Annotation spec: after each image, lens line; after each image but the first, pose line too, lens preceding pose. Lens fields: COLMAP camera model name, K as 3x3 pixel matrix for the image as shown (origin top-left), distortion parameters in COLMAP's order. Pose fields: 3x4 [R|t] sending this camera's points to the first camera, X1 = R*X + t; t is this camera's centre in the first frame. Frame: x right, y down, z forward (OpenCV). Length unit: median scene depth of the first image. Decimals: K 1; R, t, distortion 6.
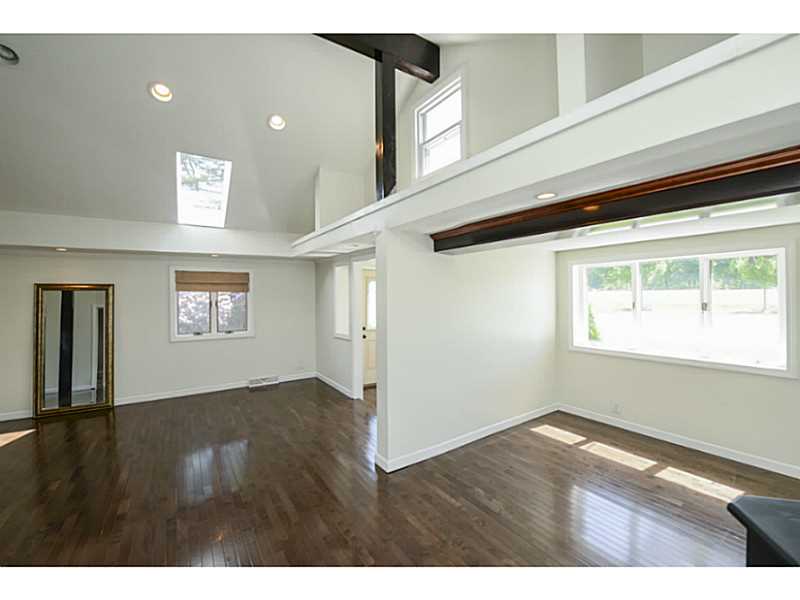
lens RADIAL K [[337.1, 0, 401.3], [0, 337.1, 294.9], [0, 0, 1]] dist [-0.013111, -0.000656]
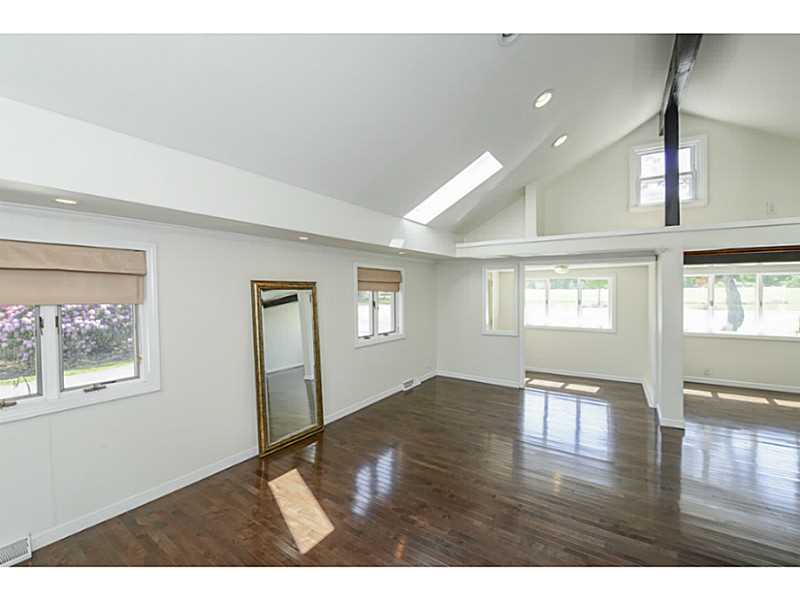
lens RADIAL K [[337.1, 0, 401.3], [0, 337.1, 294.9], [0, 0, 1]] dist [-0.013111, -0.000656]
pose [[0.917375, 0.002060, 0.398019, -0.902668], [-0.006010, 0.999944, 0.008676, -0.007313], [-0.397979, -0.010351, 0.917336, 0.134247]]
